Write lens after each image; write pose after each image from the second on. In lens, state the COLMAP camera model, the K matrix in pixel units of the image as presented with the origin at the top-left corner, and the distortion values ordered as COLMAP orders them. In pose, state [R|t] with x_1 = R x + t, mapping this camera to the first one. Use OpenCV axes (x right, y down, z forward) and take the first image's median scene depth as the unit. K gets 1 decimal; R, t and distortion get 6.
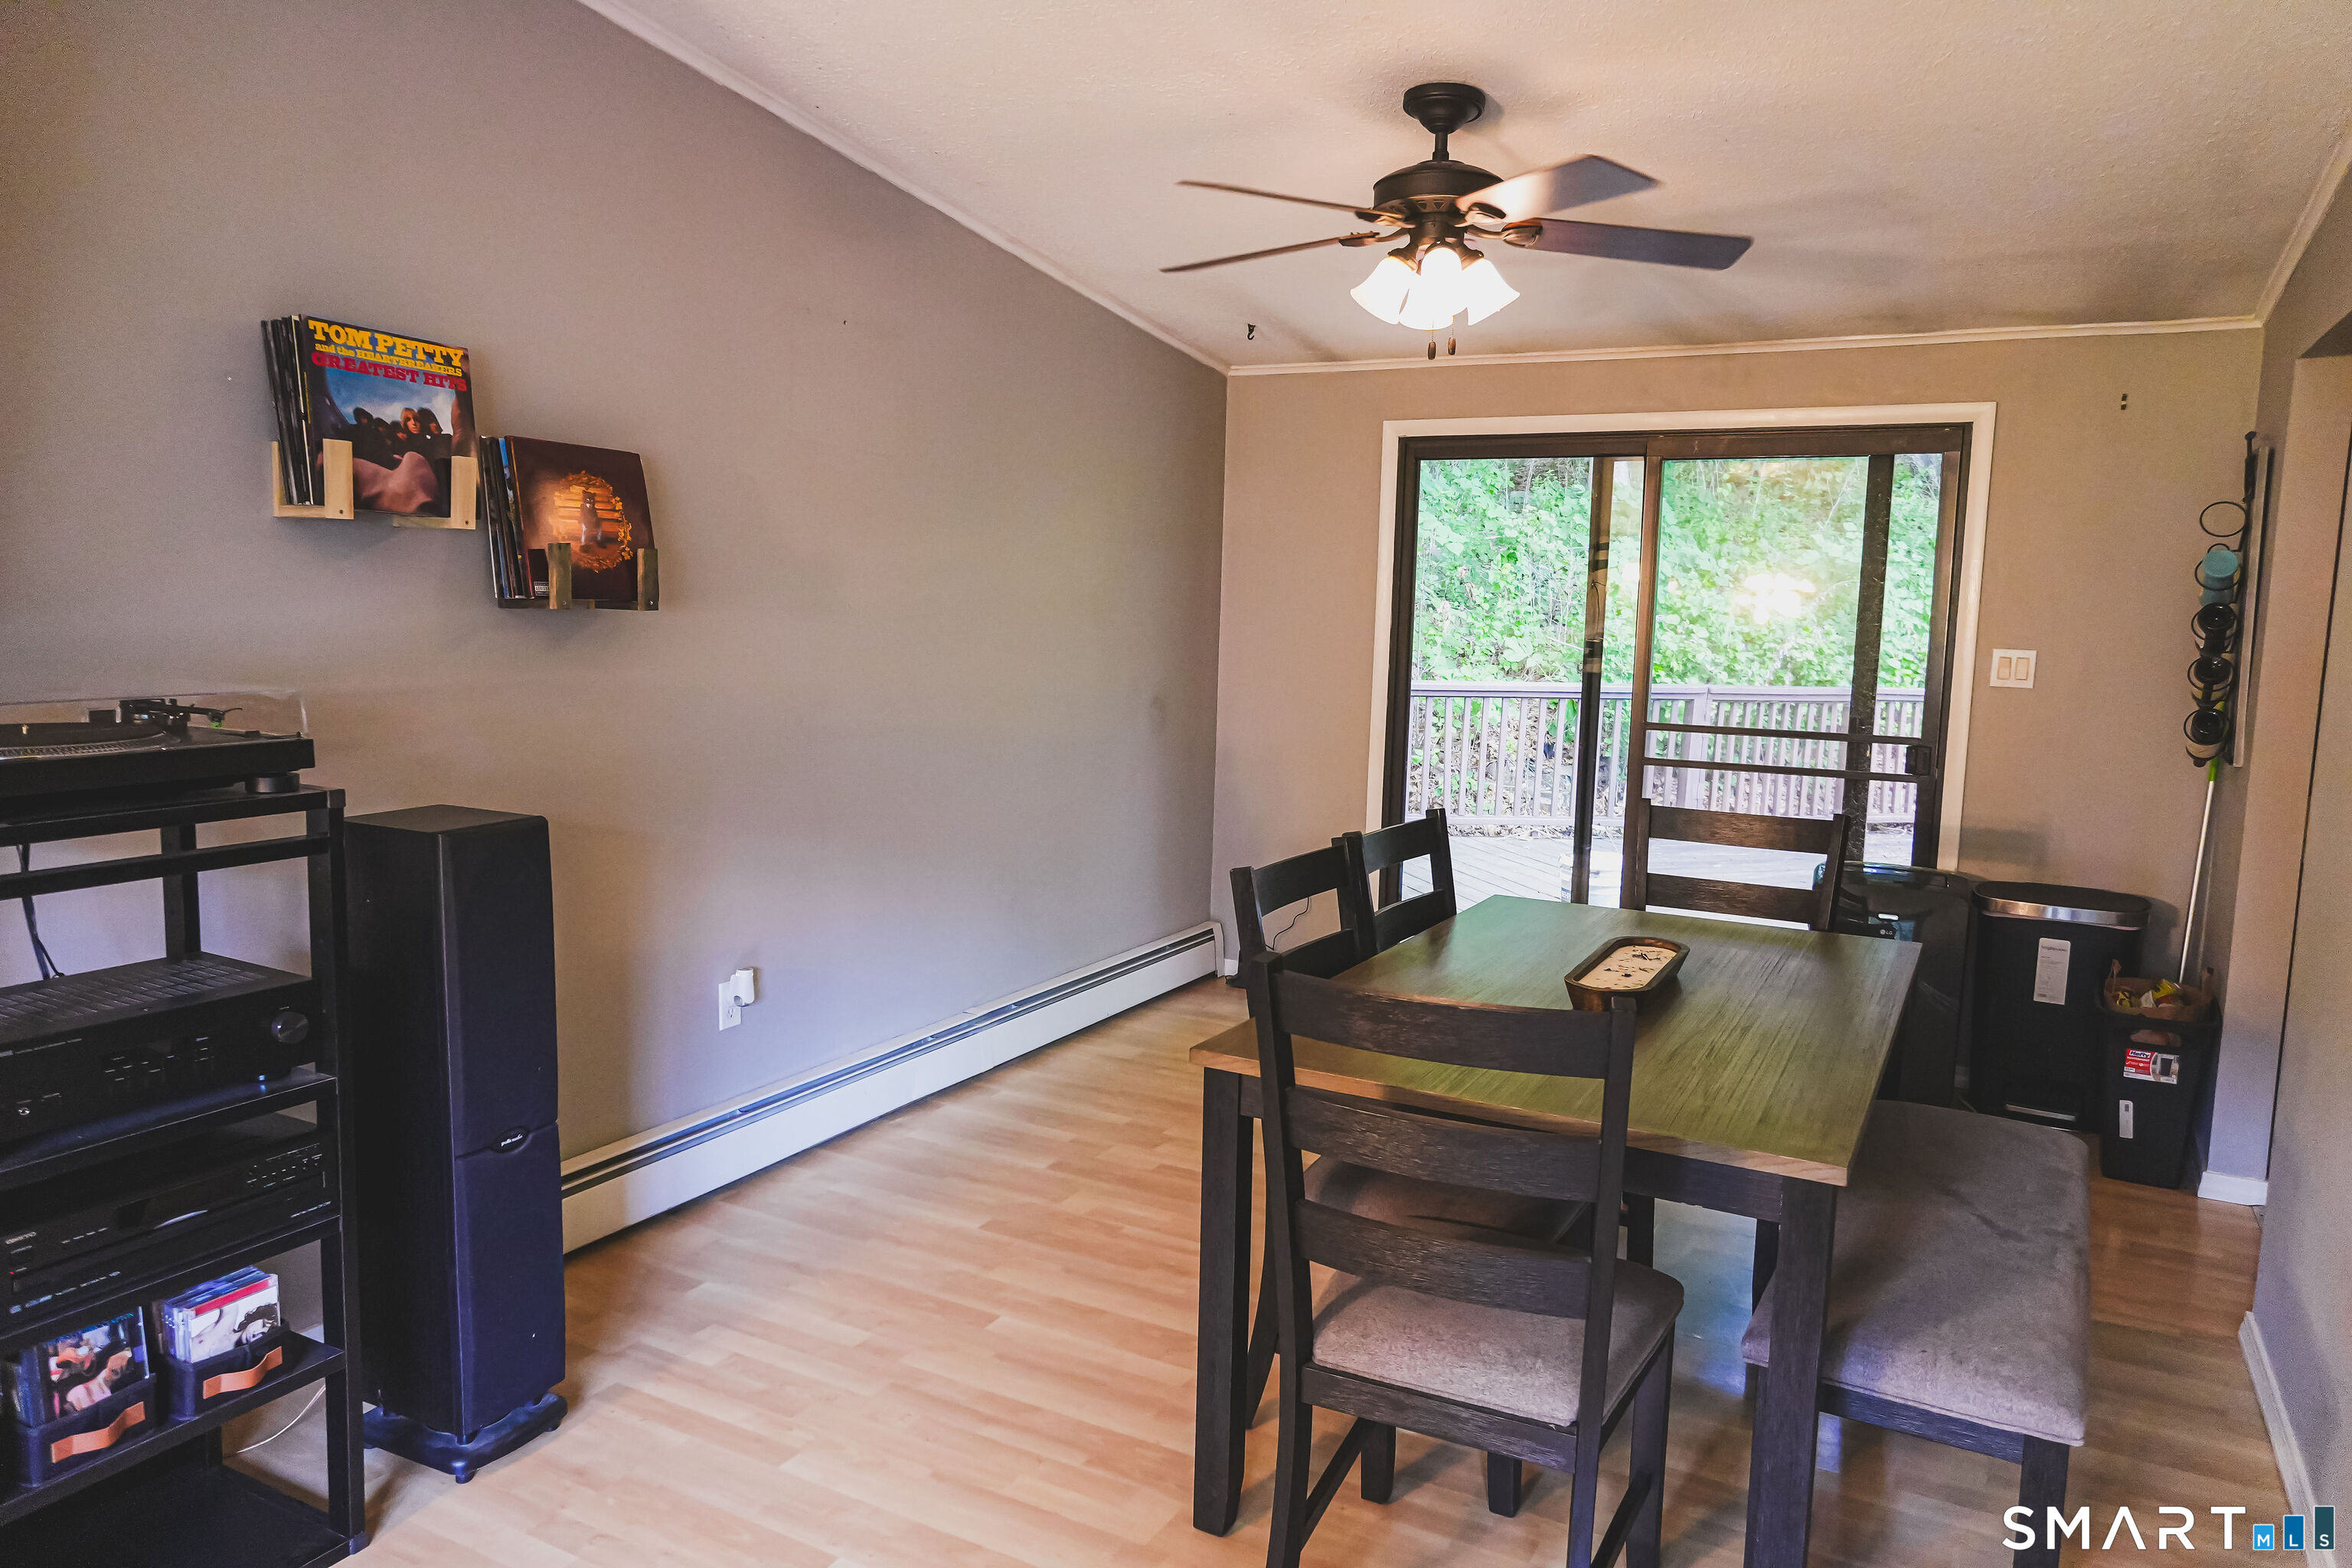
lens RADIAL K [[1569.5, 0, 1175.3], [0, 1569.5, 785.0], [0, 0, 1]] dist [0.006435, -0.005004]
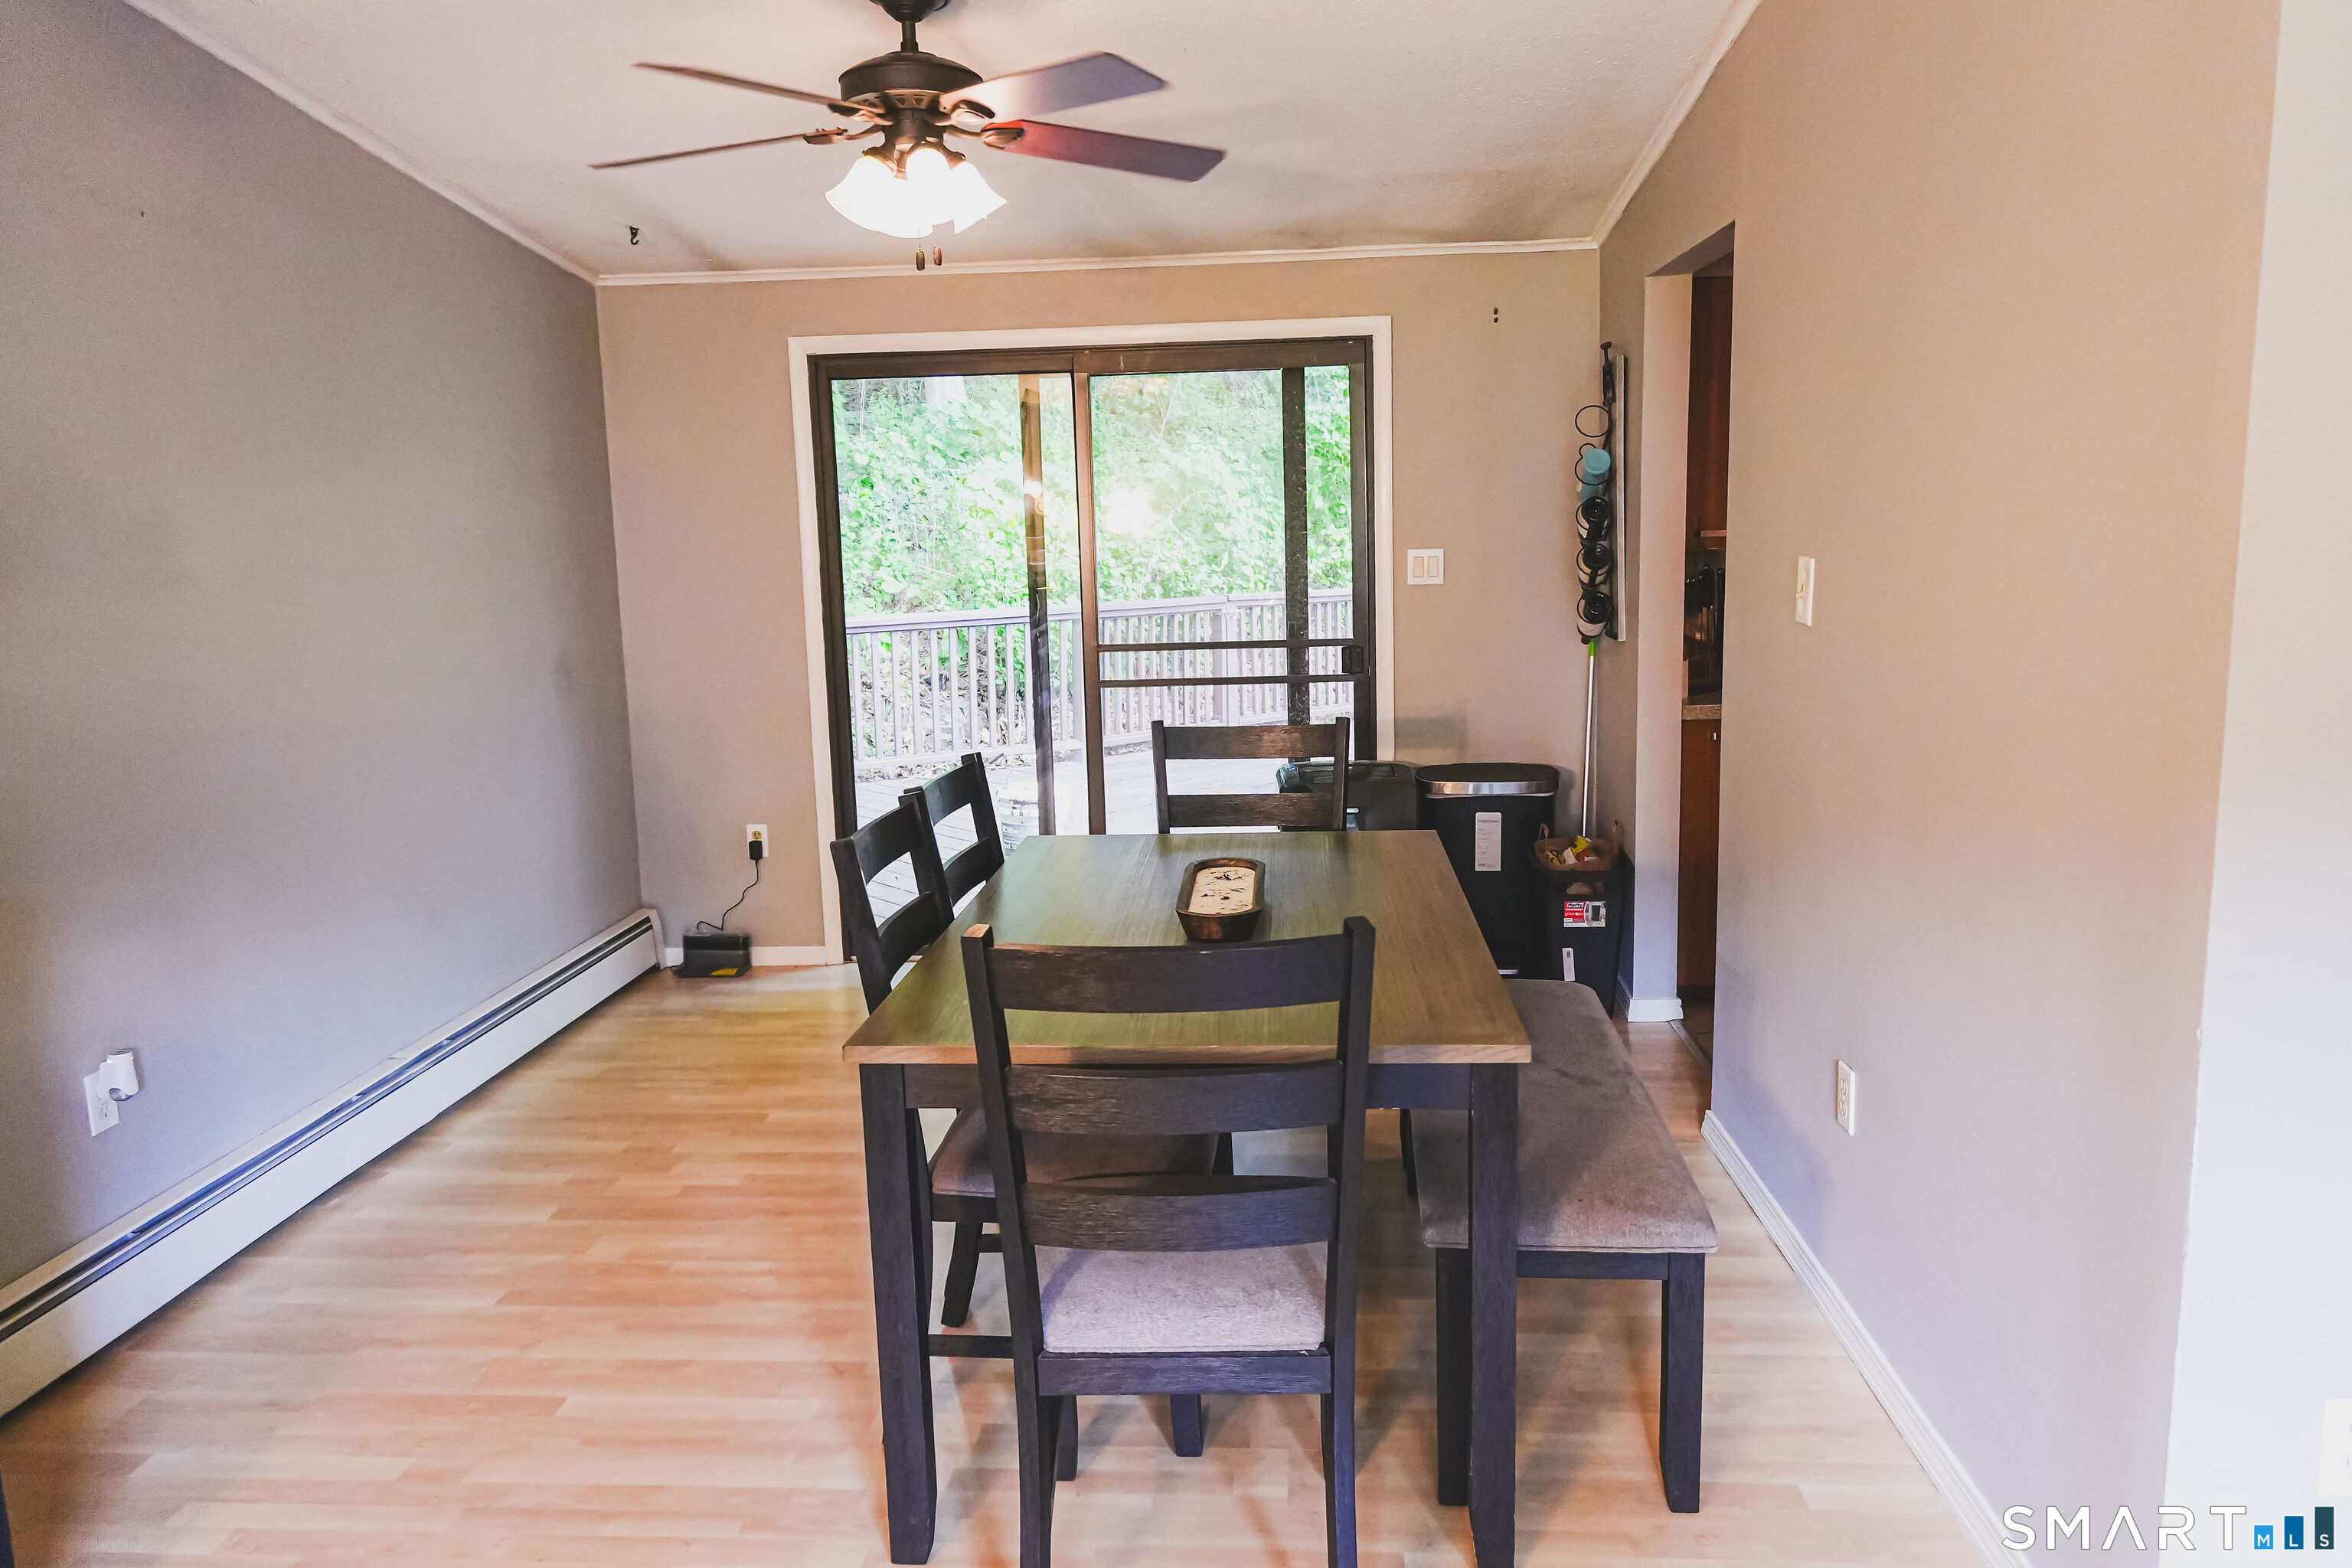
lens RADIAL K [[1659.5, 0, 1176.9], [0, 1659.5, 785.7], [0, 0, 1]] dist [0.002240, 0.005154]
pose [[0.910640, -0.114315, 0.397073, -0.103116], [0.099664, 0.993363, 0.057416, -0.008986], [-0.401002, -0.012712, 0.915989, 0.034080]]
